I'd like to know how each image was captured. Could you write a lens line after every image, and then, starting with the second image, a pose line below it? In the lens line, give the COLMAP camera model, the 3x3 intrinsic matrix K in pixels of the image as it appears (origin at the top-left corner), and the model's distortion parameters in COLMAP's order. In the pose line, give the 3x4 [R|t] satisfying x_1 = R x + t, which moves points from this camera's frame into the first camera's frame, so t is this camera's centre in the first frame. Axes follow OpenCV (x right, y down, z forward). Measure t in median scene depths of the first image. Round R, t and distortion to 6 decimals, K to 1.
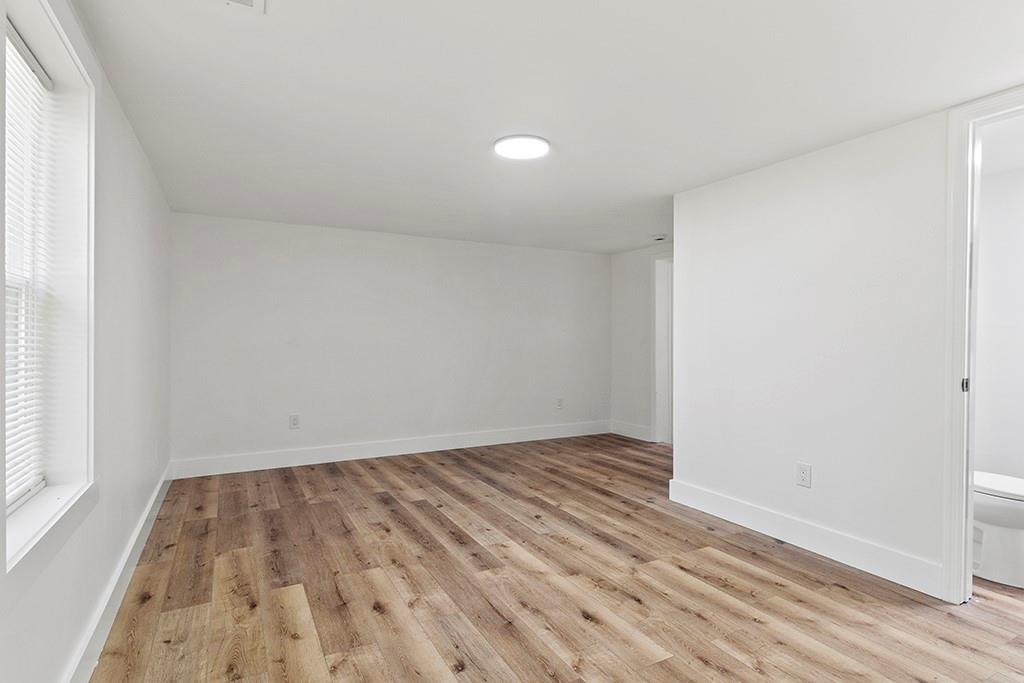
lens RADIAL K [[519.1, 0, 512.0], [0, 519.1, 341.5], [0, 0, 1]] dist [0.001840, -0.000626]
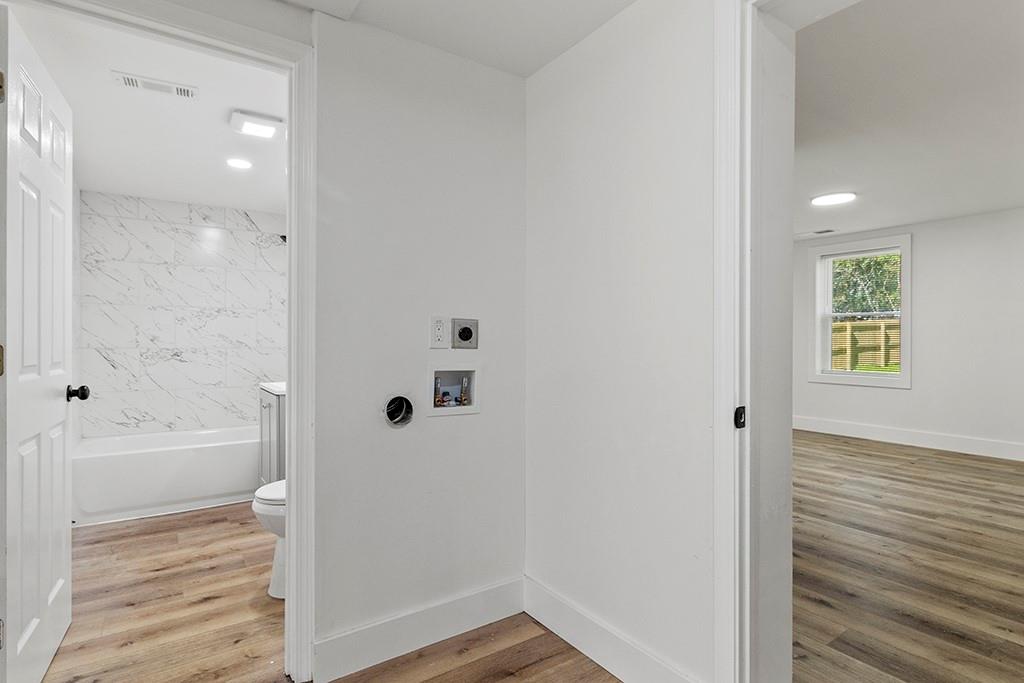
lens RADIAL K [[519.1, 0, 512.0], [0, 519.1, 341.5], [0, 0, 1]] dist [0.001840, -0.000626]
pose [[-0.994302, 0.001751, -0.106588, 0.986762], [0.000110, 0.999881, 0.015403, 0.010862], [0.106602, 0.015303, -0.994184, 2.164365]]
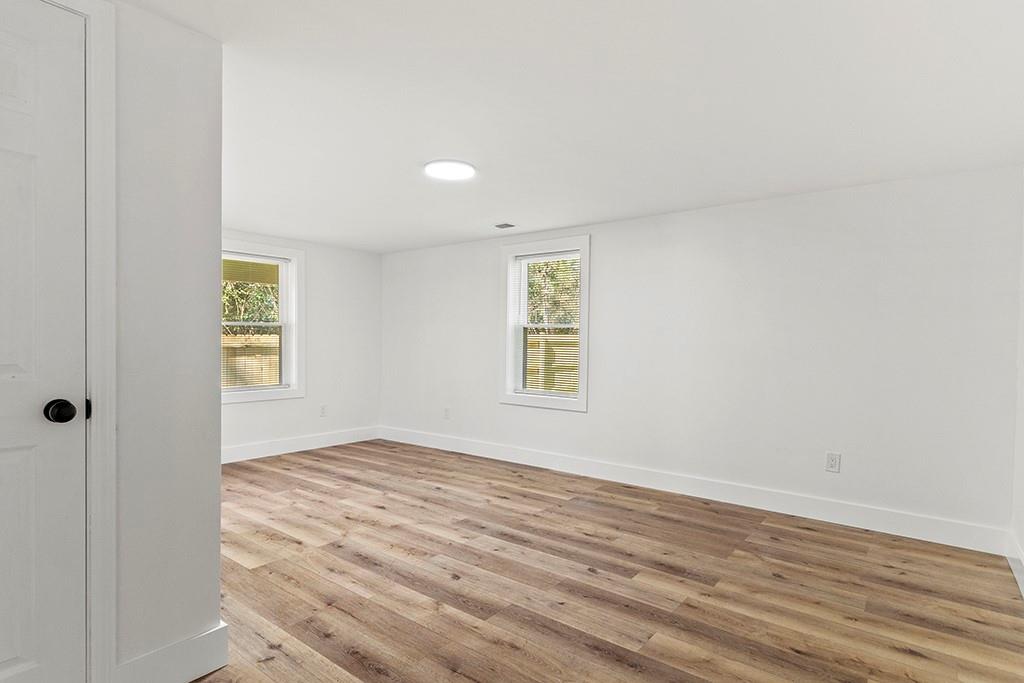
lens RADIAL K [[526.3, 0, 510.6], [0, 526.3, 363.3], [0, 0, 1]] dist [0.000635, -0.000115]
pose [[-0.915266, 0.000885, -0.402850, 0.317177], [-0.018581, 0.998841, 0.044409, -0.011559], [0.402422, 0.048132, -0.914188, 1.905954]]
